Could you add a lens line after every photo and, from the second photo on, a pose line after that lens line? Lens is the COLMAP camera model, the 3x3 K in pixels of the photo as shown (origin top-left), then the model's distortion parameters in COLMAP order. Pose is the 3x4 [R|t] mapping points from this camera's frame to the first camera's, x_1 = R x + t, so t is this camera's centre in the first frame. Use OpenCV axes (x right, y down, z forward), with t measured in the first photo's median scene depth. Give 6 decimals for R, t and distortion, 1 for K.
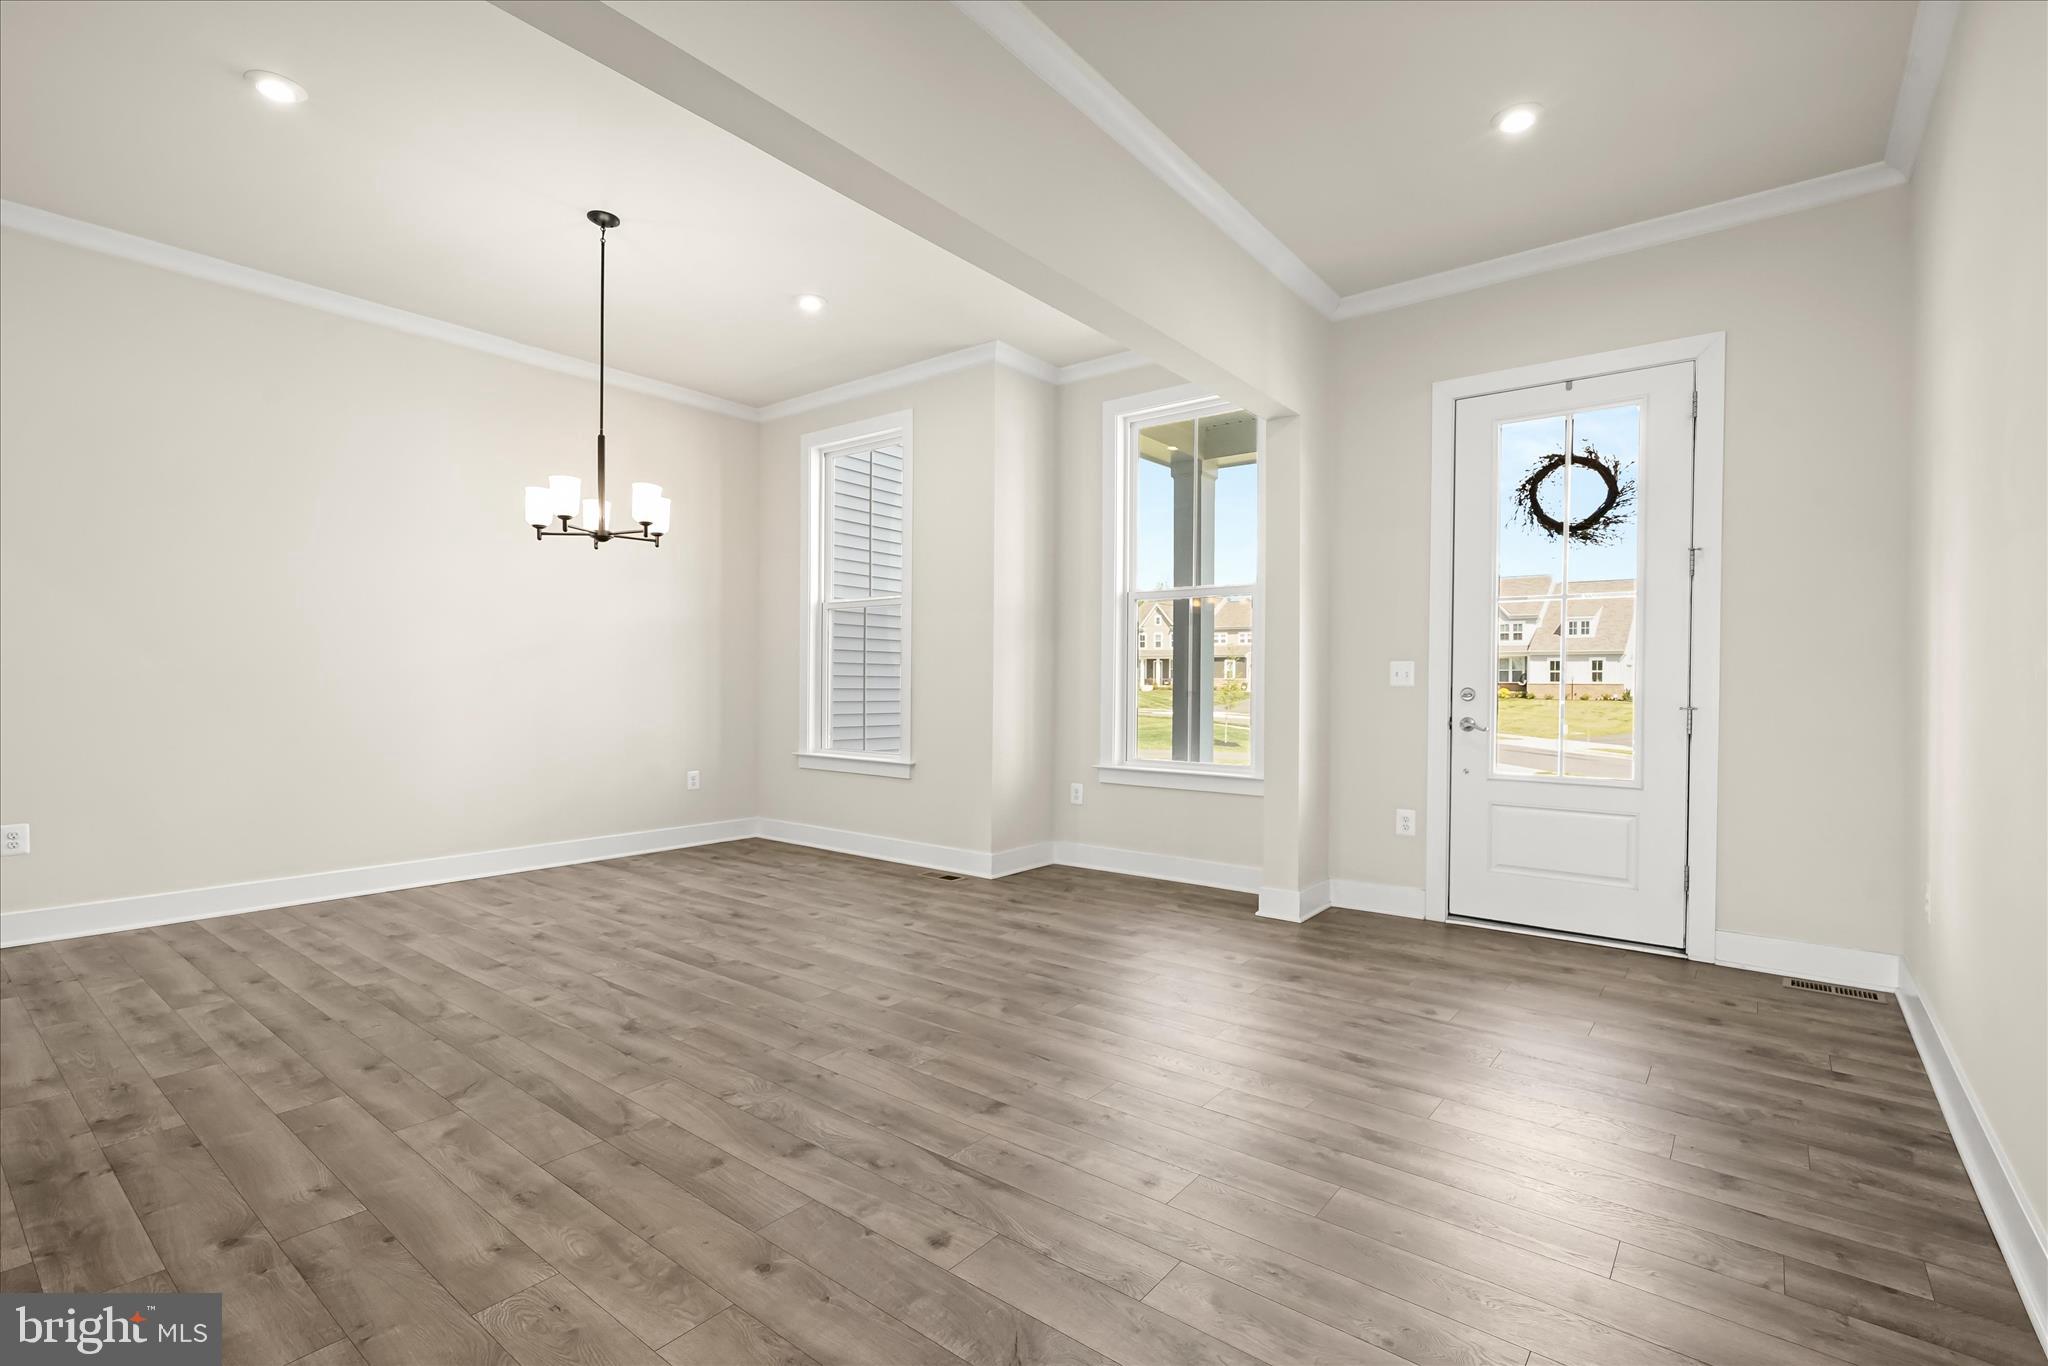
lens RADIAL K [[941.1, 0, 1022.1], [0, 941.1, 694.5], [0, 0, 1]] dist [-0.002789, -0.000049]
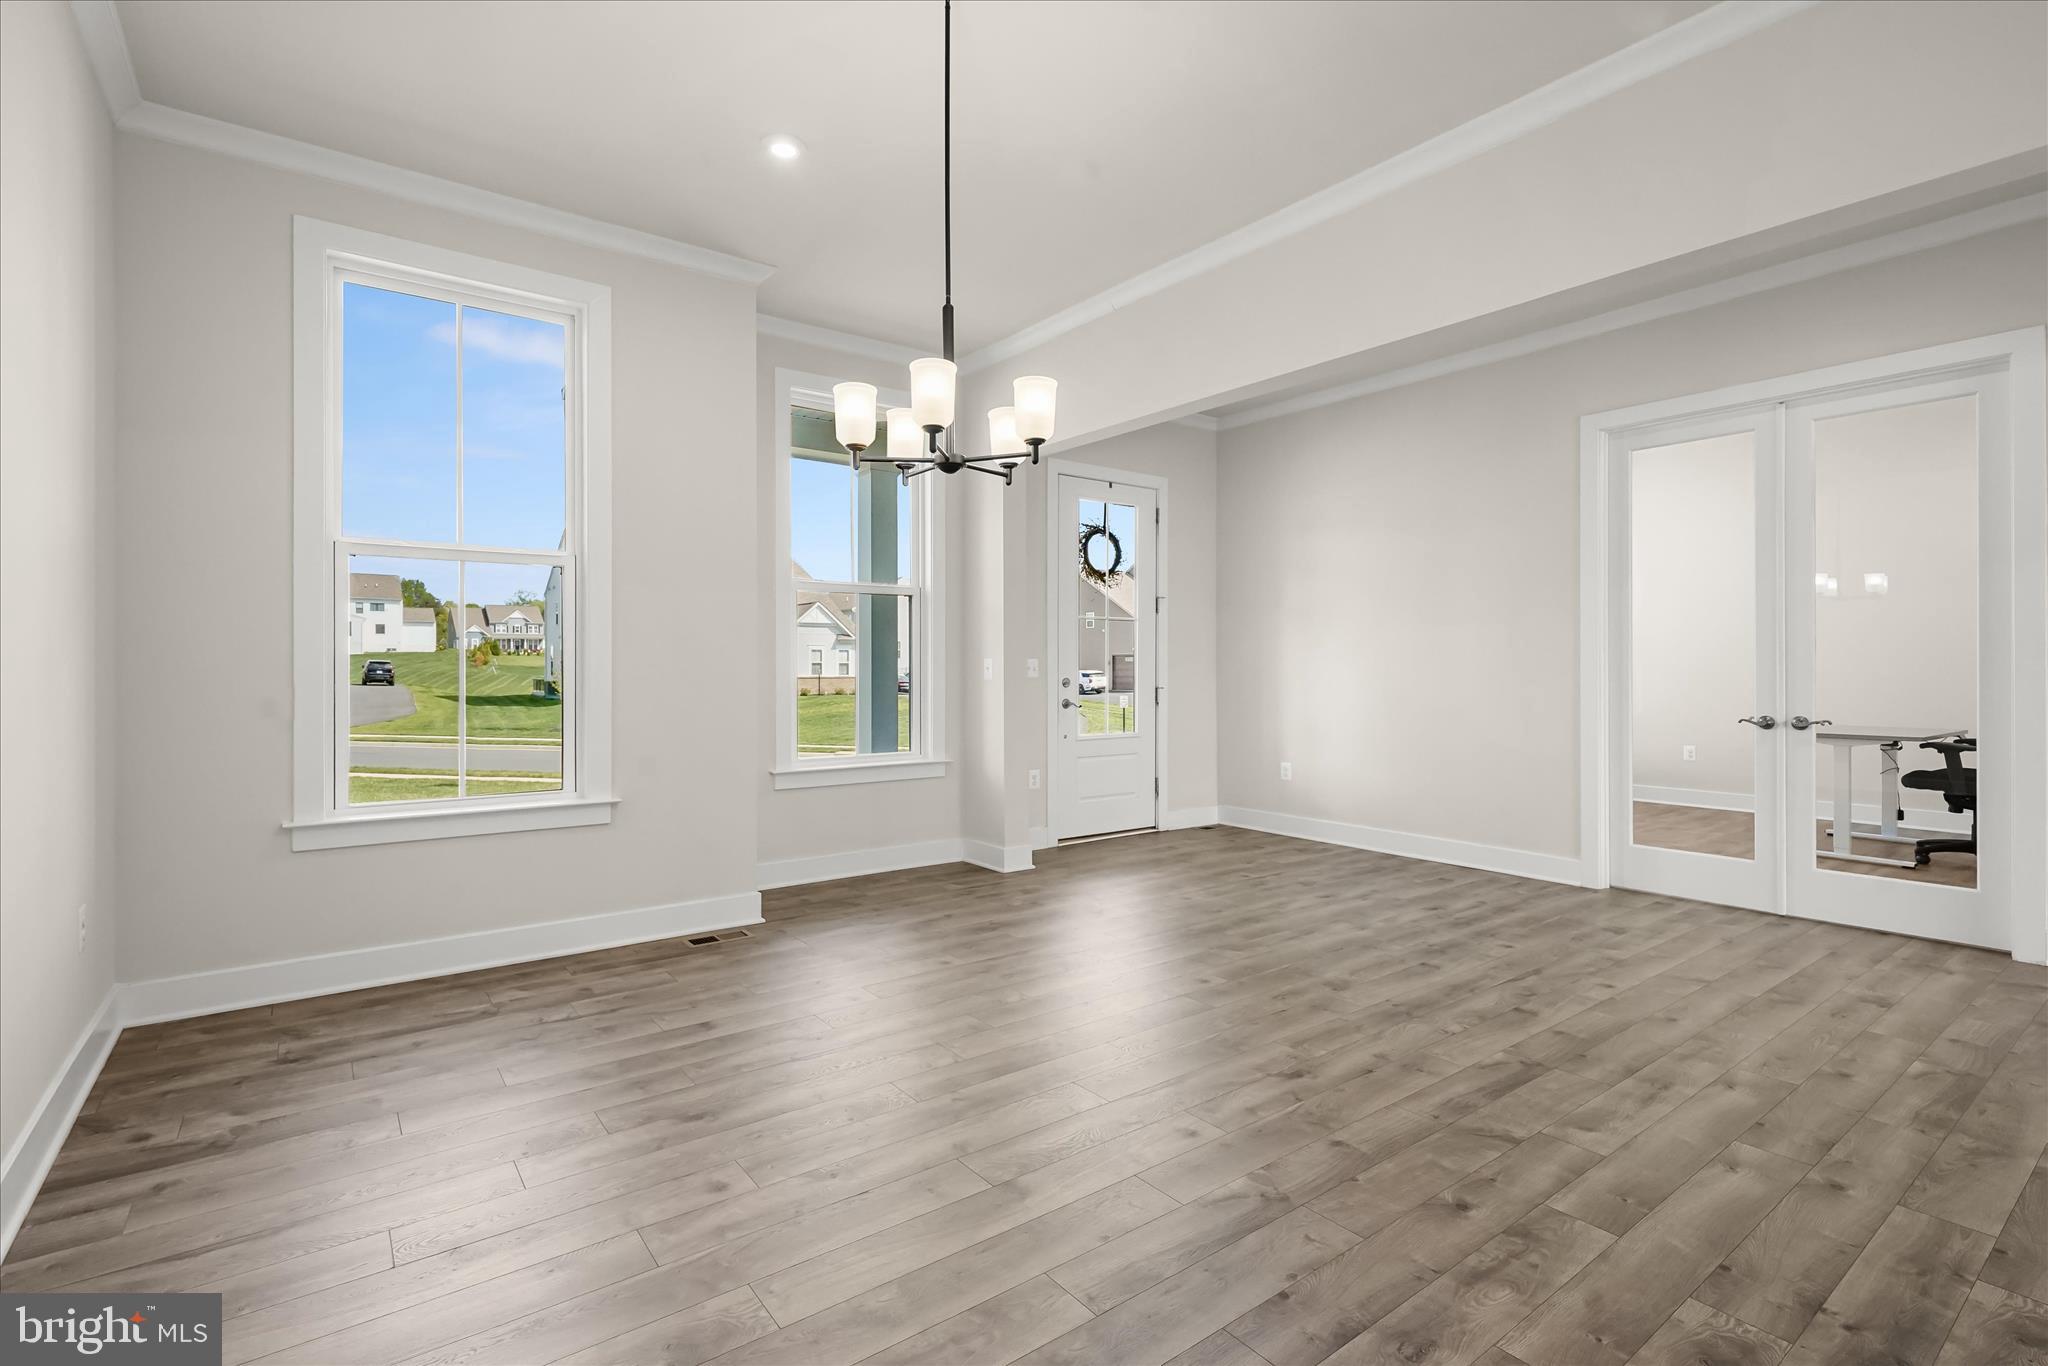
lens RADIAL K [[941.1, 0, 1017.1], [0, 941.1, 677.3], [0, 0, 1]] dist [-0.002789, -0.000049]
pose [[0.260206, -0.016965, 0.965404, -1.227740], [0.015579, 0.999789, 0.013371, -0.037782], [-0.965428, 0.011561, 0.260415, 0.927452]]
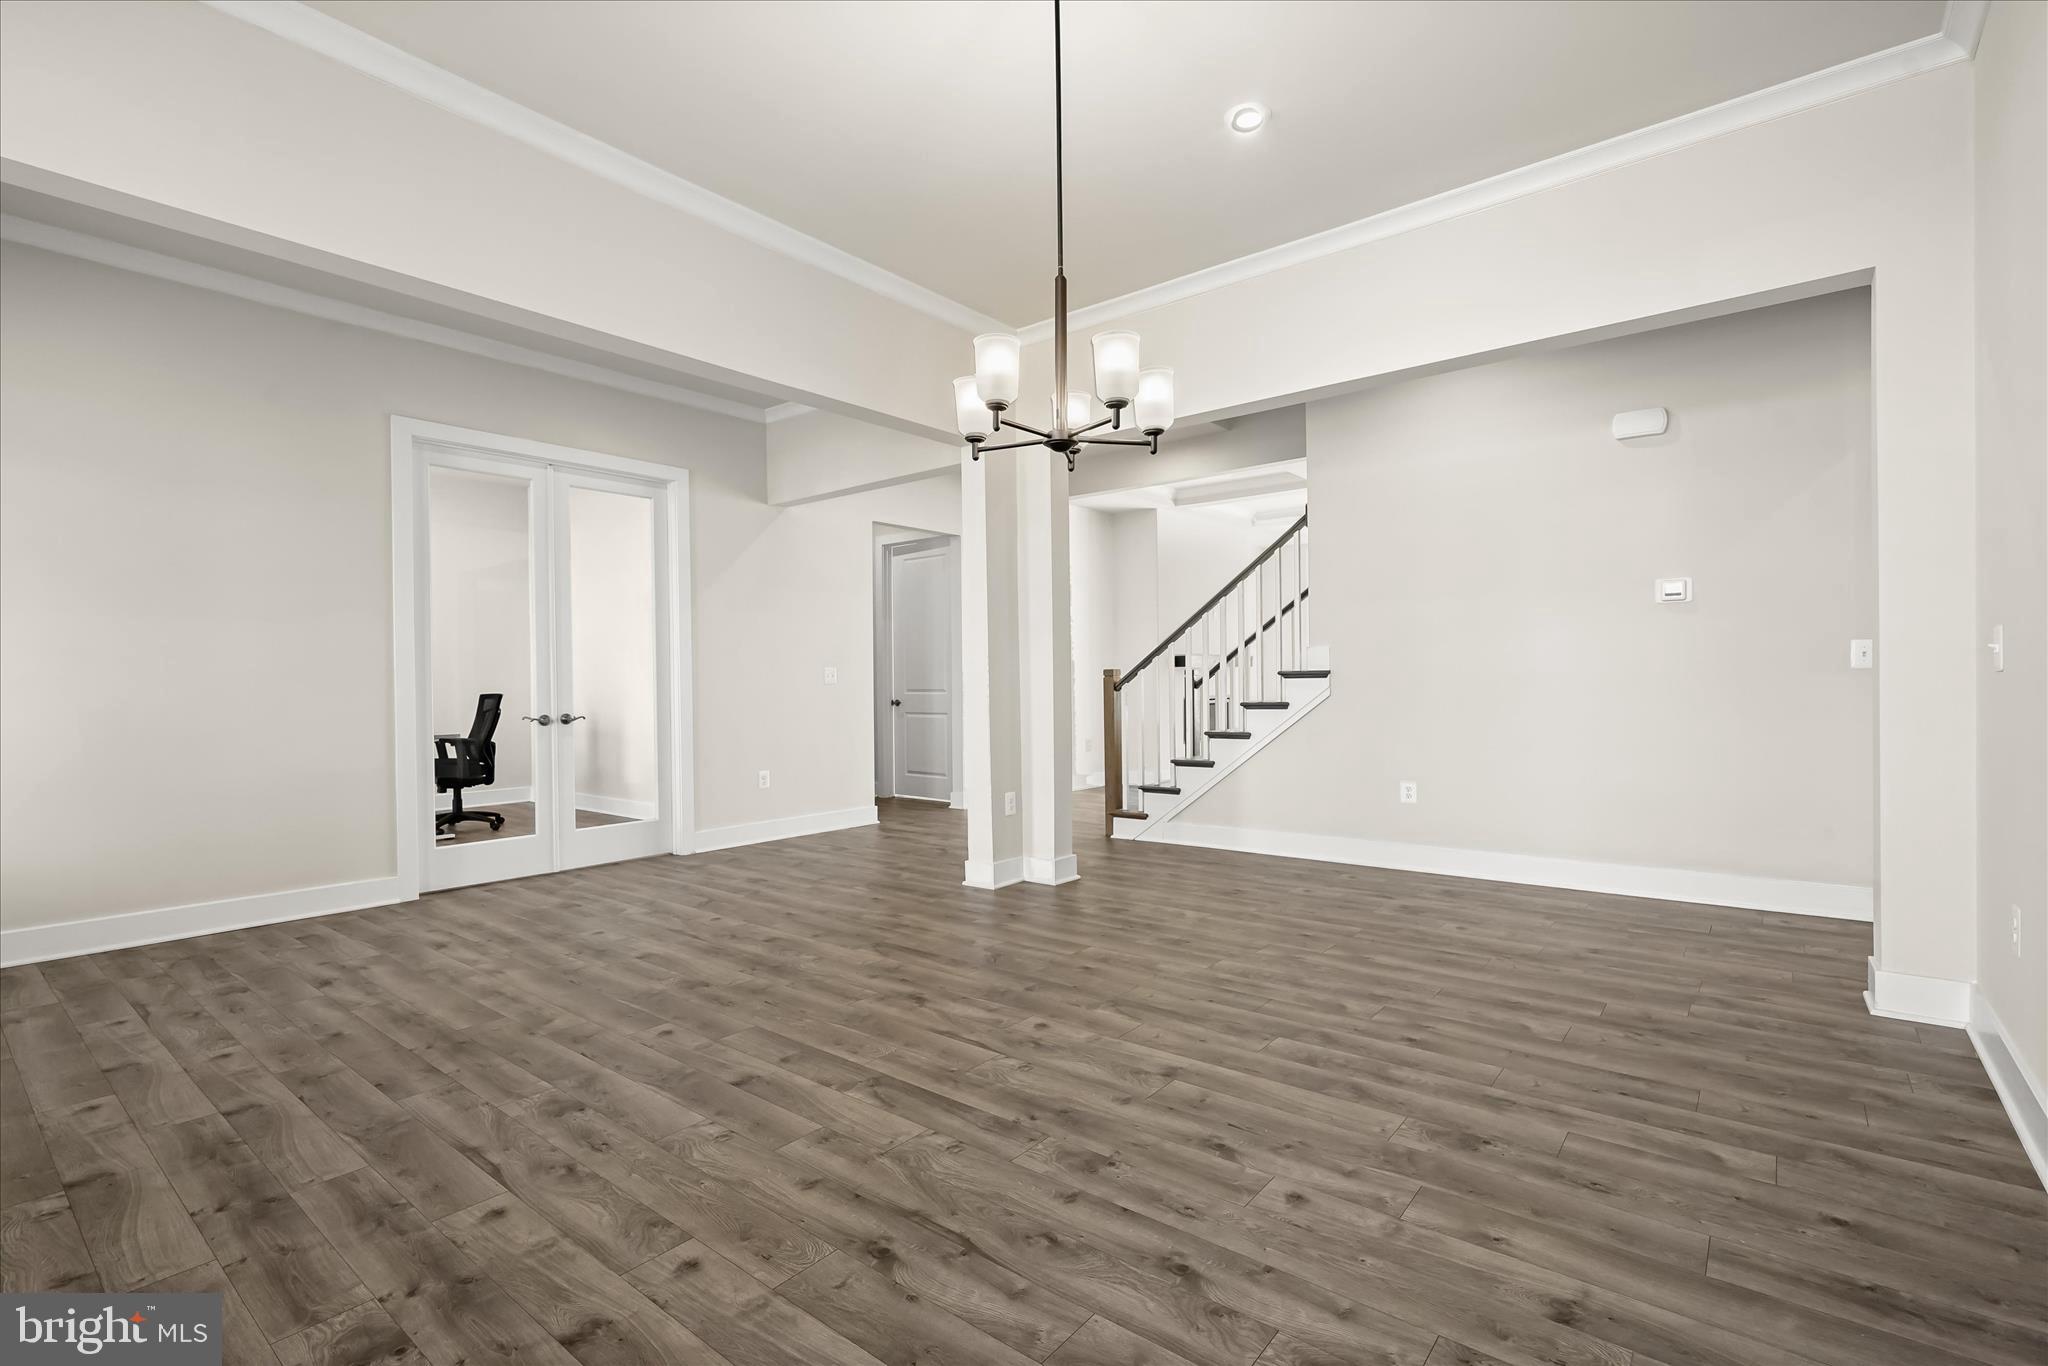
lens RADIAL K [[941.1, 0, 1008.8], [0, 941.1, 661.3], [0, 0, 1]] dist [-0.002789, -0.000049]
pose [[-0.999723, 0.005493, 0.022892, -0.499669], [0.005308, 0.999953, -0.008129, -0.023585], [-0.022936, -0.008005, -0.999705, 1.901536]]
